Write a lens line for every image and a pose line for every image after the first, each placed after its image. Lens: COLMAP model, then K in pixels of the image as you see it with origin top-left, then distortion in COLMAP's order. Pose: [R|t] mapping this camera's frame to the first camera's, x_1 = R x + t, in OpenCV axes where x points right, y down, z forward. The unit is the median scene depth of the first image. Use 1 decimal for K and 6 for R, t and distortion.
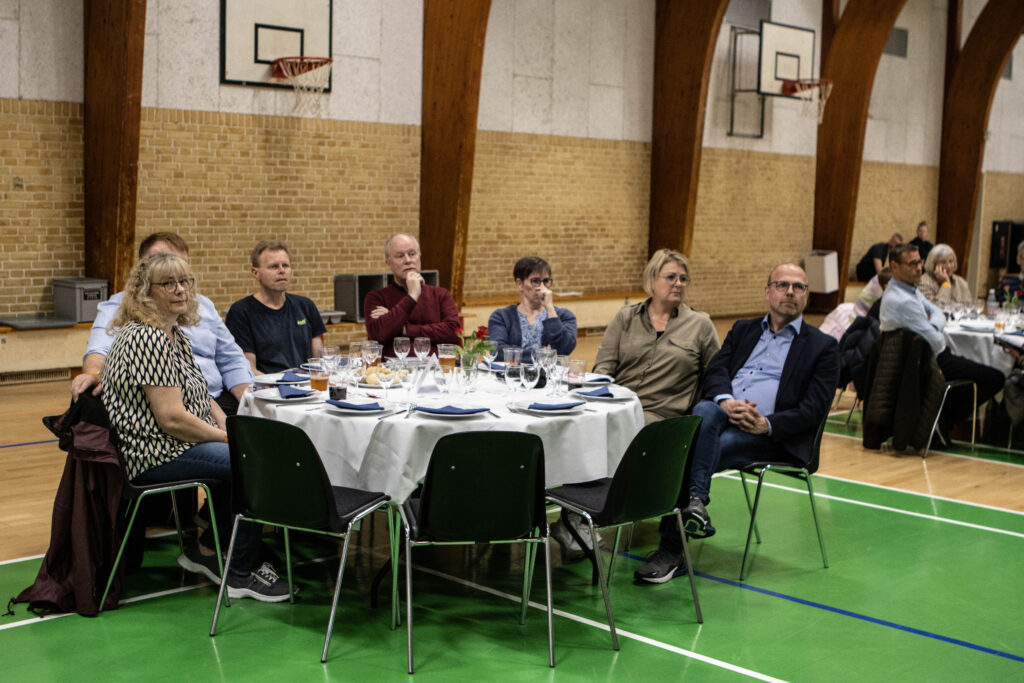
lens RADIAL K [[1411.0, 0, 511.9], [0, 1411.0, 342.0], [0, 0, 1]] dist [-0.085798, 0.000000]
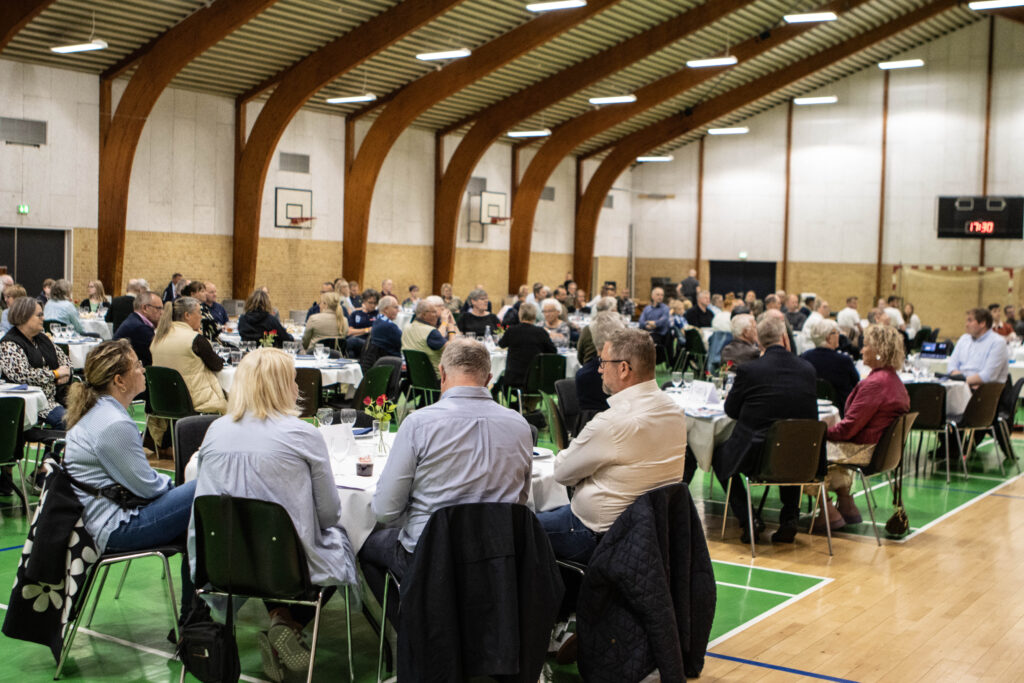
lens RADIAL K [[1284.3, 0, 512.0], [0, 1284.3, 340.9], [0, 0, 1]] dist [-0.000915, 0.000000]
pose [[0.983504, -0.012157, 0.180479, -0.144083], [0.020759, 0.998733, -0.045851, 0.103027], [-0.179693, 0.048841, 0.982510, -0.994779]]
